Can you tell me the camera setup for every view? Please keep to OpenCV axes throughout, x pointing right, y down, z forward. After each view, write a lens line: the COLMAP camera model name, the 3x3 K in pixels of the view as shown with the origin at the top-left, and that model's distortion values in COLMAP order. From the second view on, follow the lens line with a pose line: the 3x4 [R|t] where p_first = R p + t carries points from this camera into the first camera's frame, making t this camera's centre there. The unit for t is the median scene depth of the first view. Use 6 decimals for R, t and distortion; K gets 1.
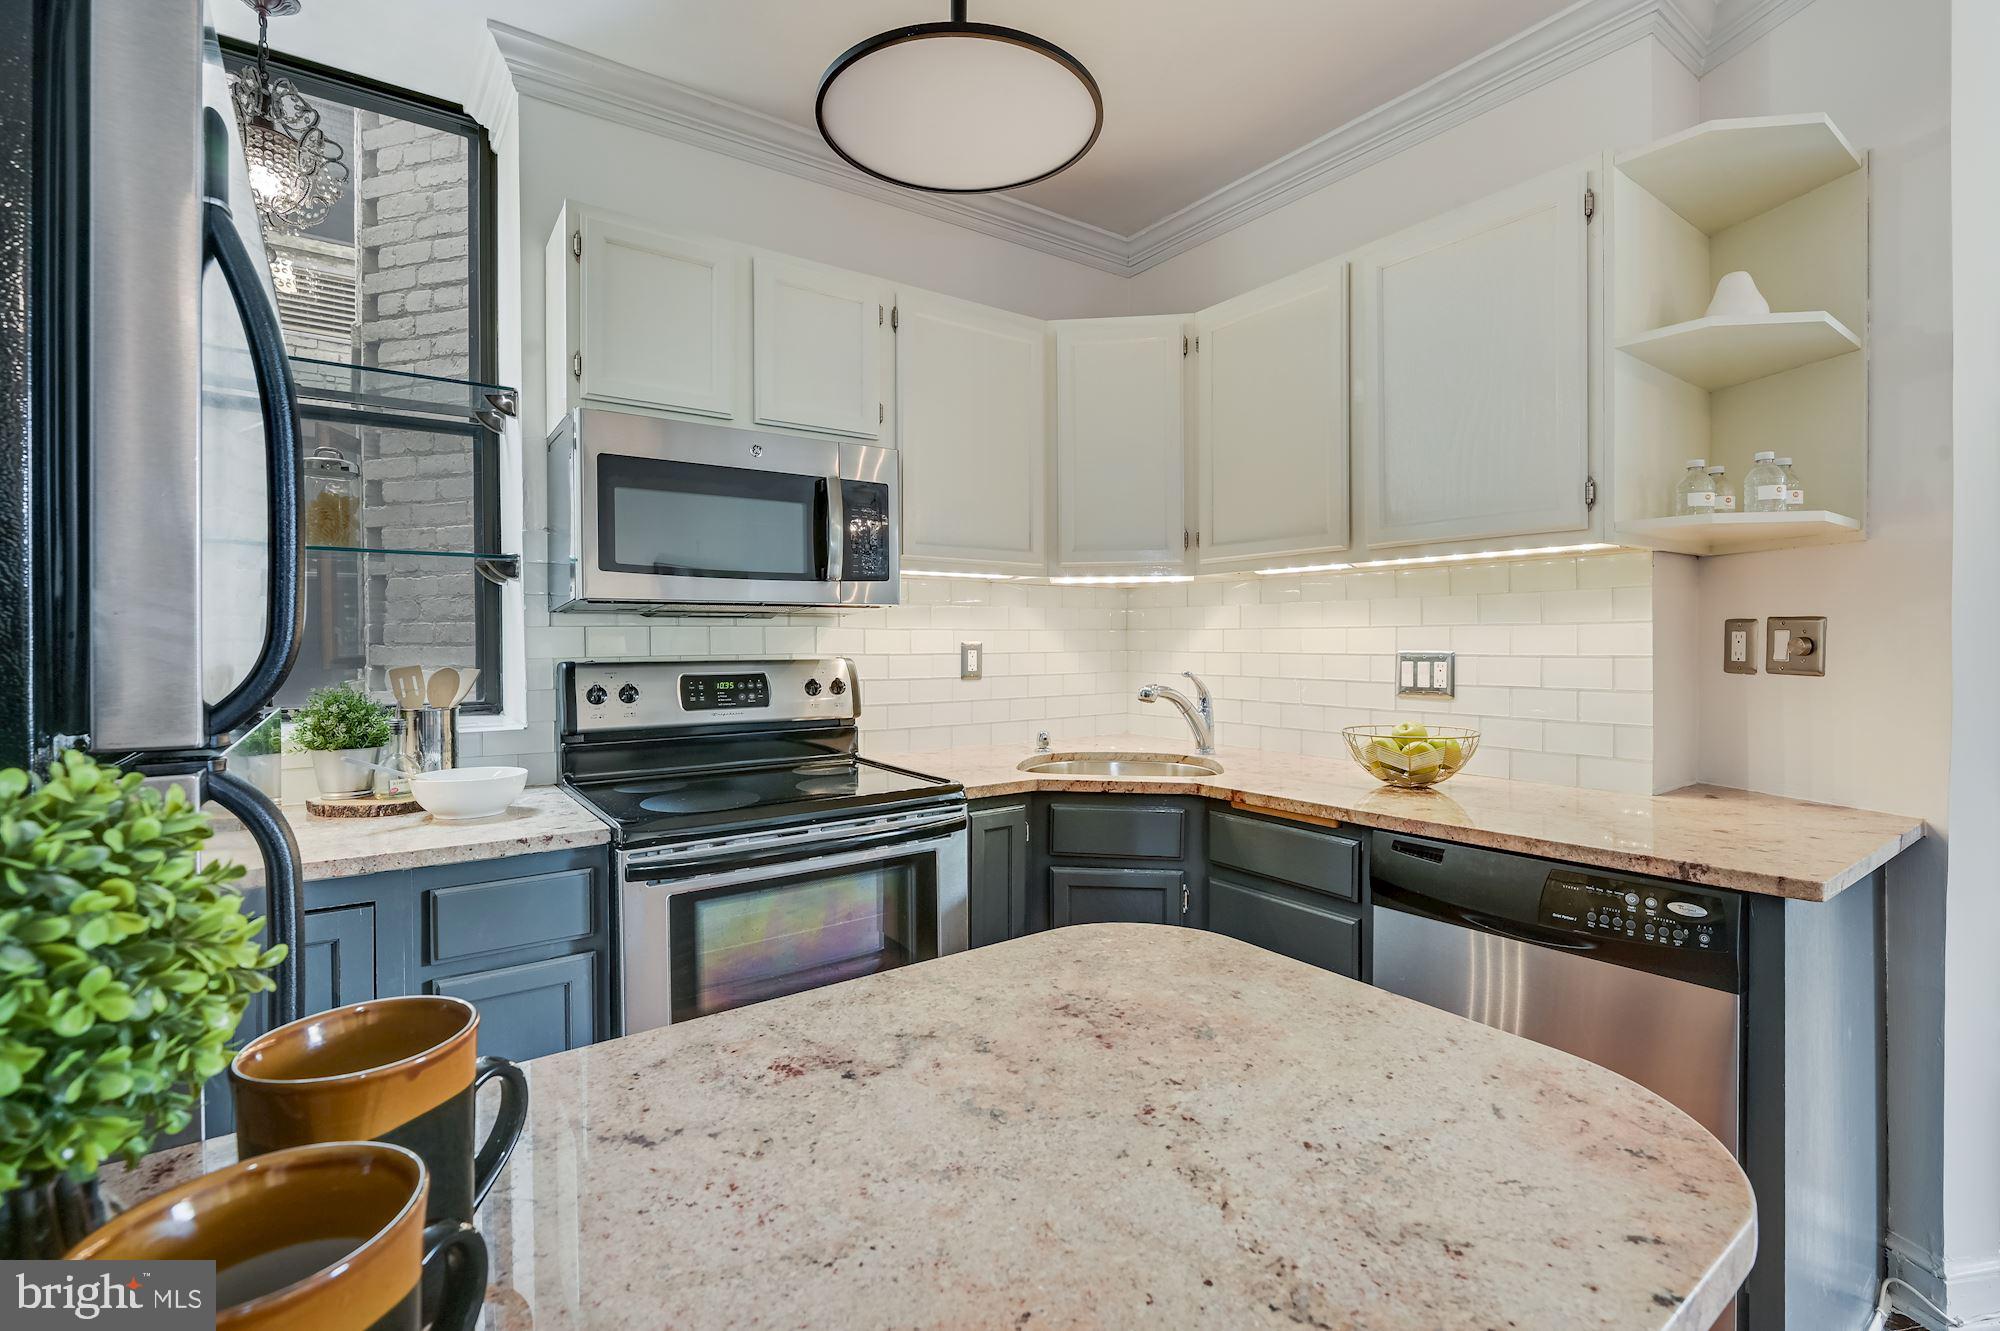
lens RADIAL K [[903.7, 0, 1029.0], [0, 903.7, 649.7], [0, 0, 1]] dist [-0.001973, -0.000290]
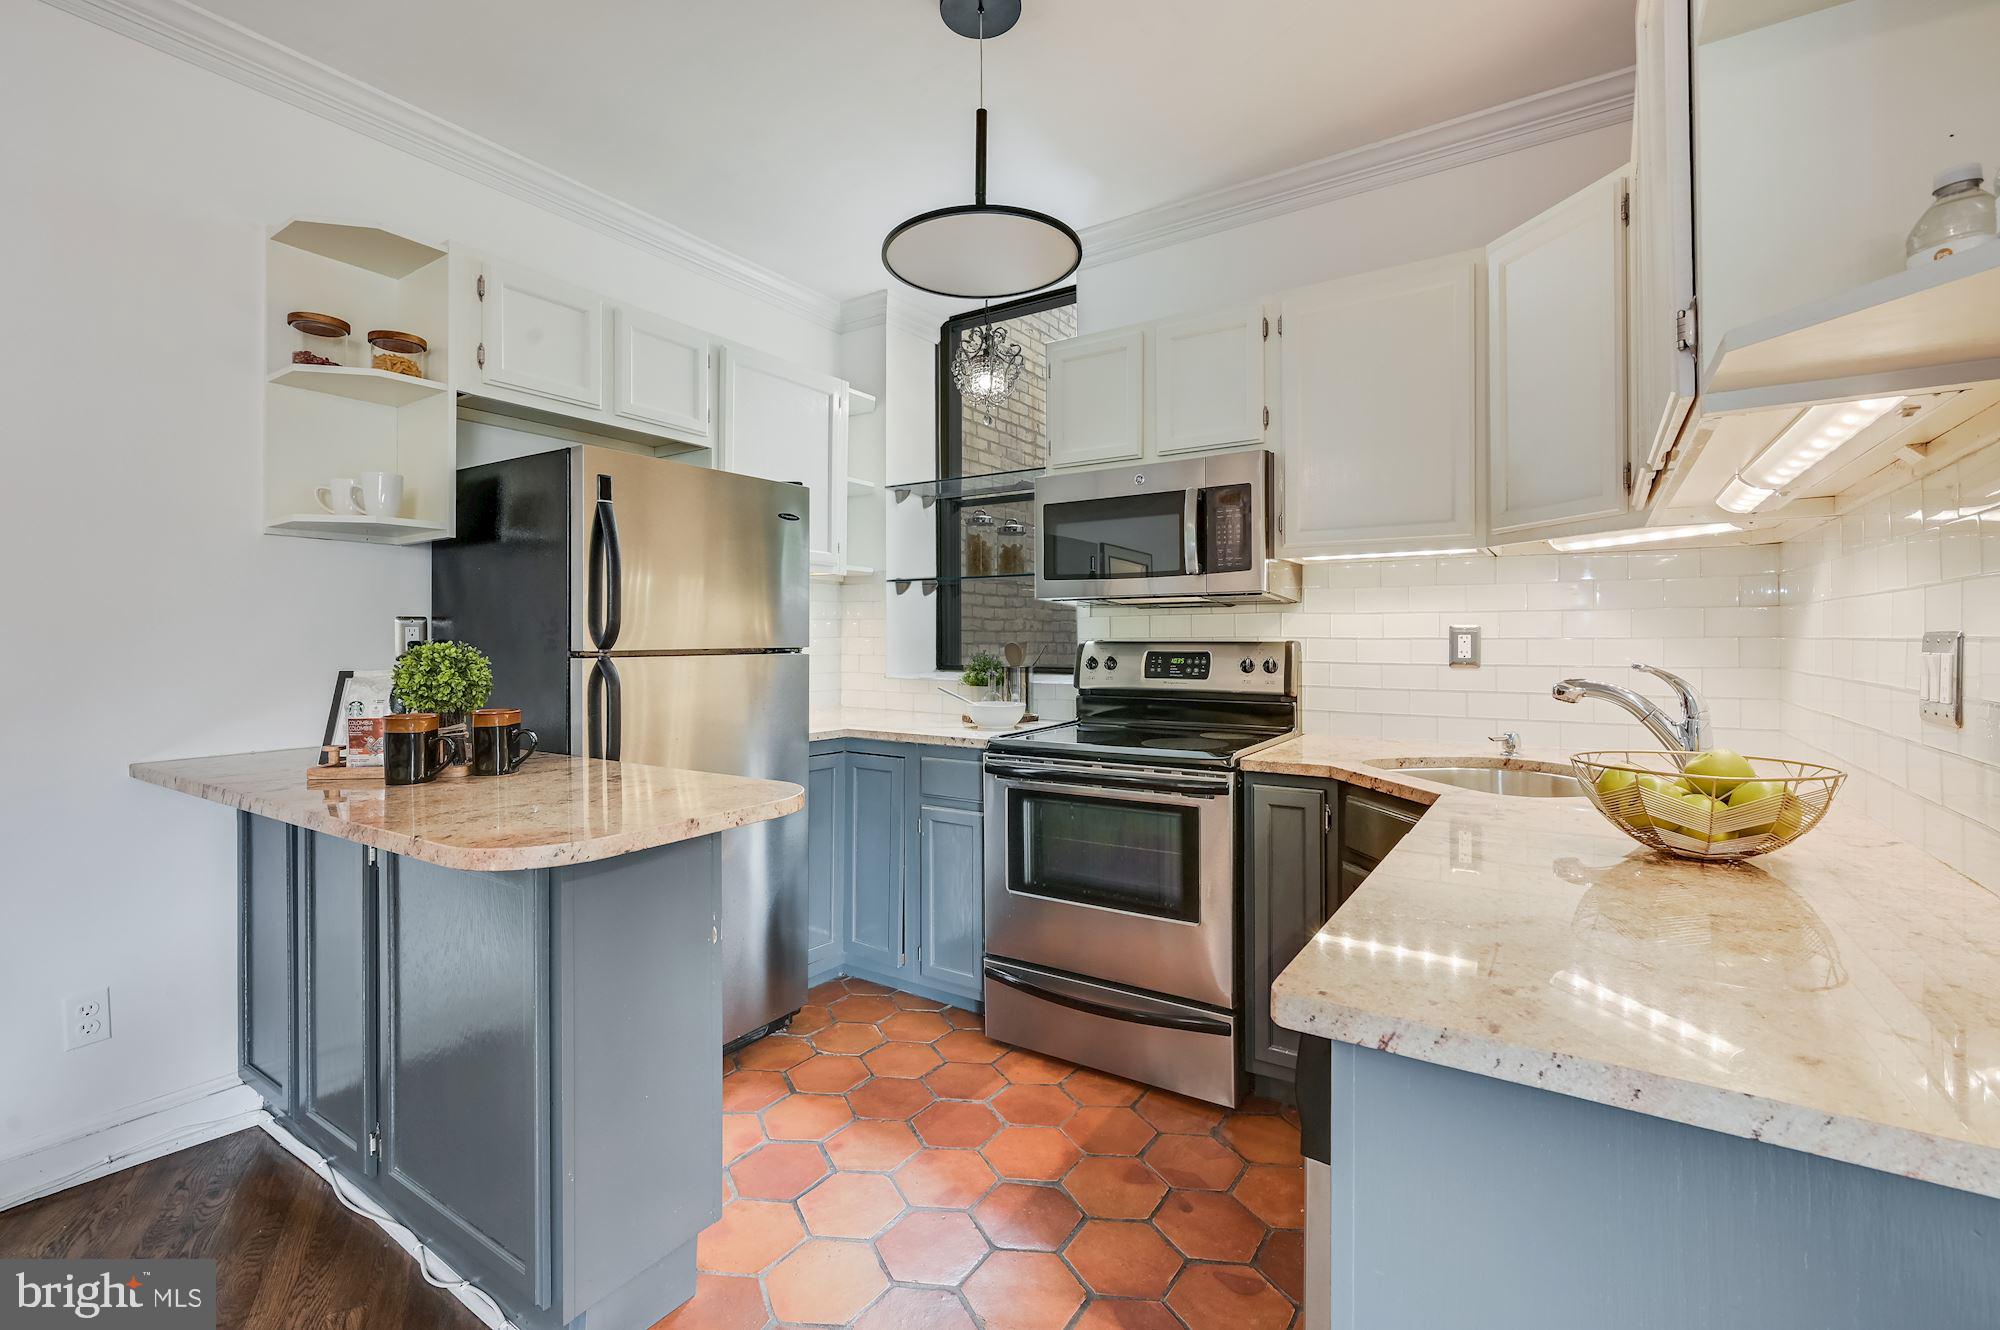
lens RADIAL K [[875.4, 0, 1010.2], [0, 875.4, 652.4], [0, 0, 1]] dist [0.001616, 0.000204]
pose [[0.360557, 0.018185, -0.932560, 0.721606], [-0.008253, 0.999833, 0.016306, 0.009303], [0.932701, 0.001817, 0.360646, 0.324963]]
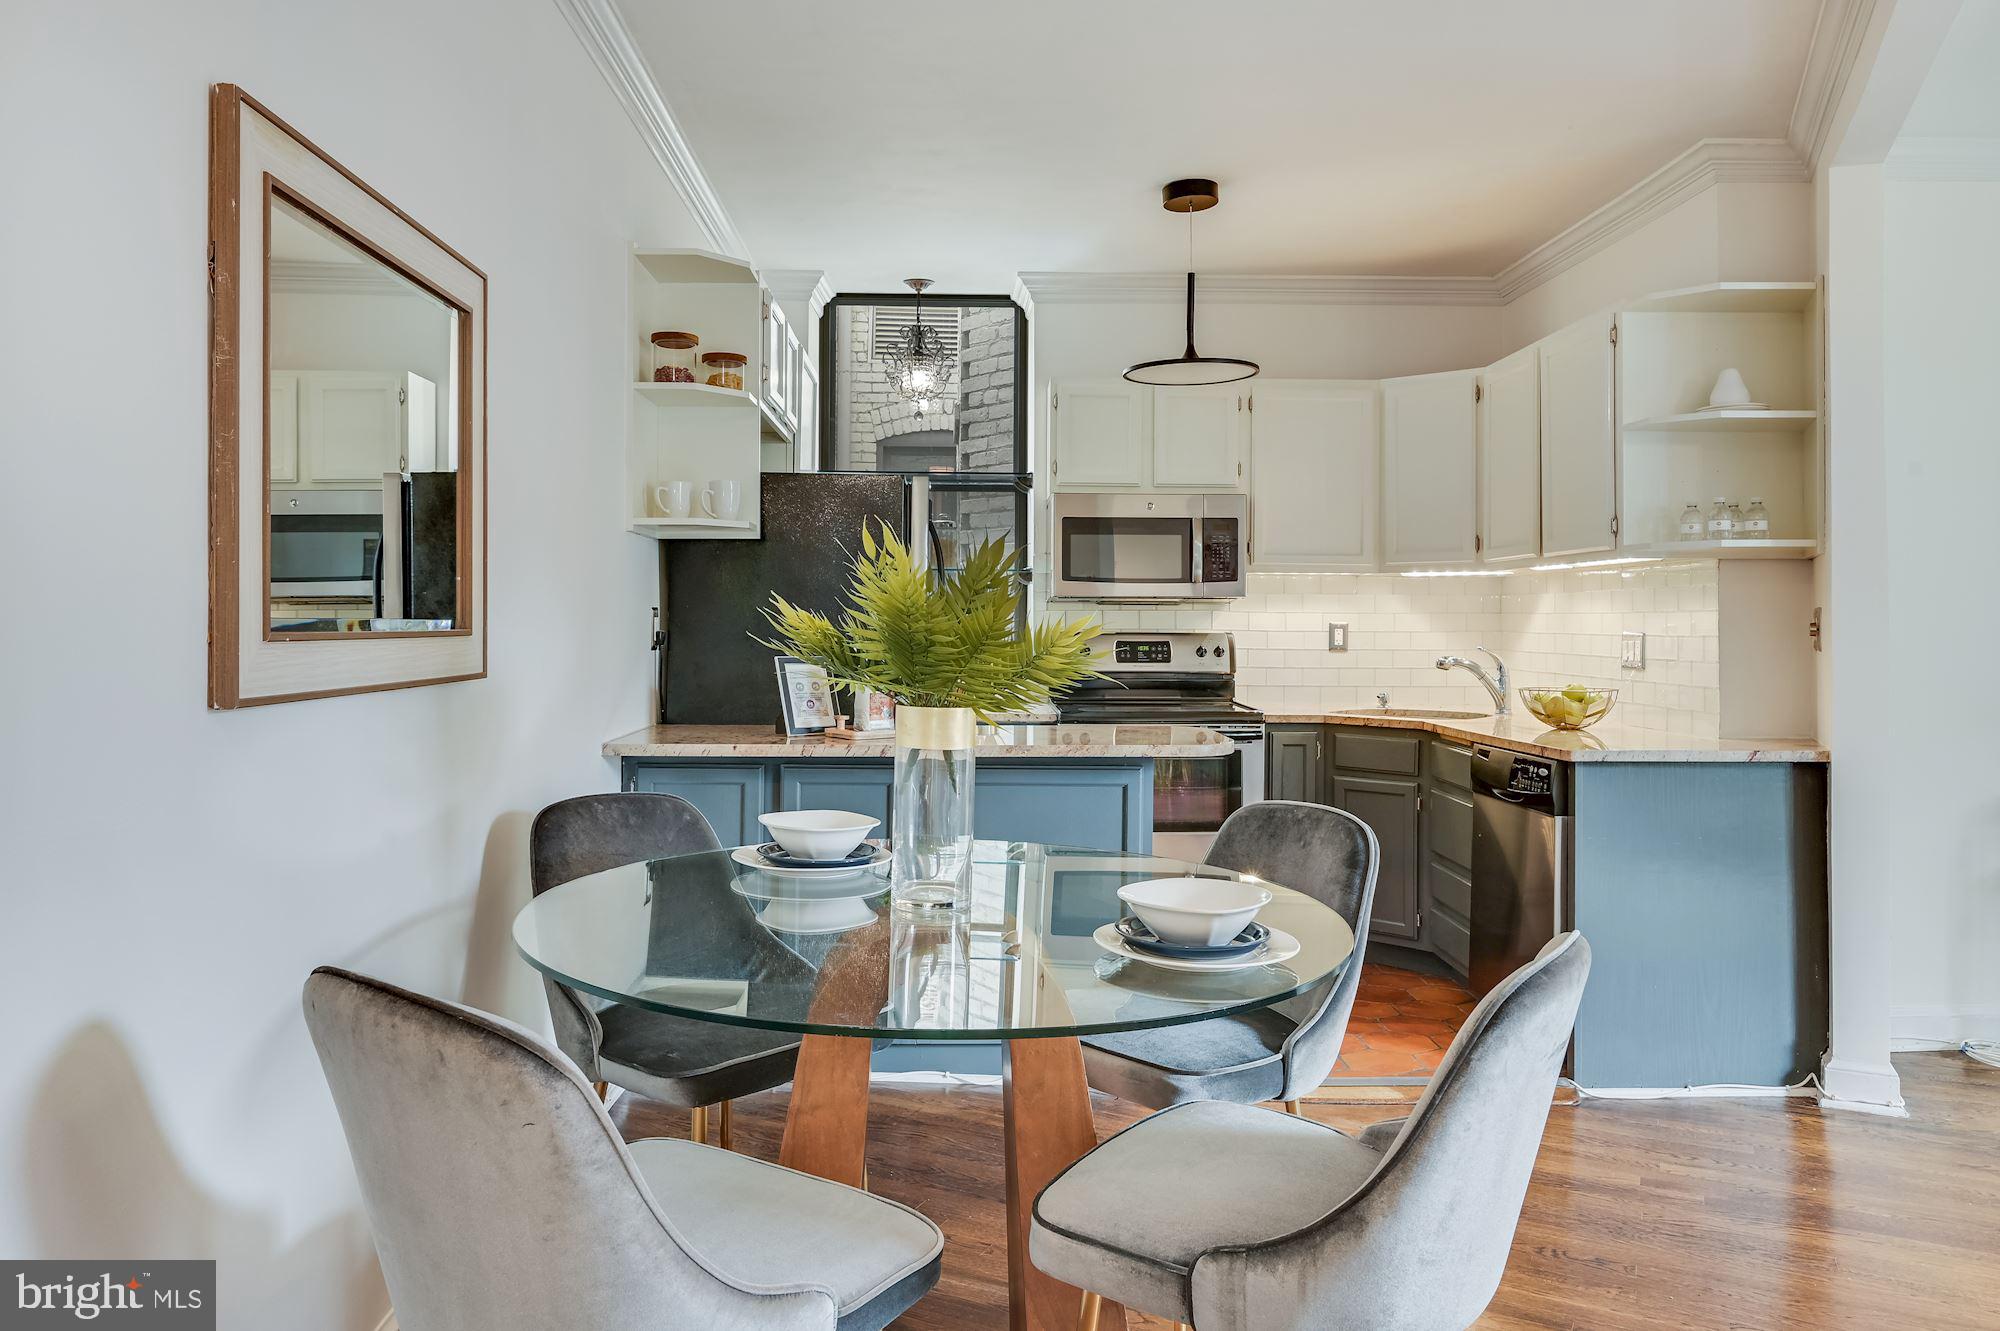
lens RADIAL K [[1393.2, 0, 1000.0], [0, 1393.2, 665.5], [0, 0, 1]] dist [-0.003081, -0.000700]
pose [[0.822579, 0.026165, -0.568049, 0.825009], [-0.013936, 0.999568, 0.025860, 0.010119], [0.568480, -0.013356, 0.822588, -1.122838]]
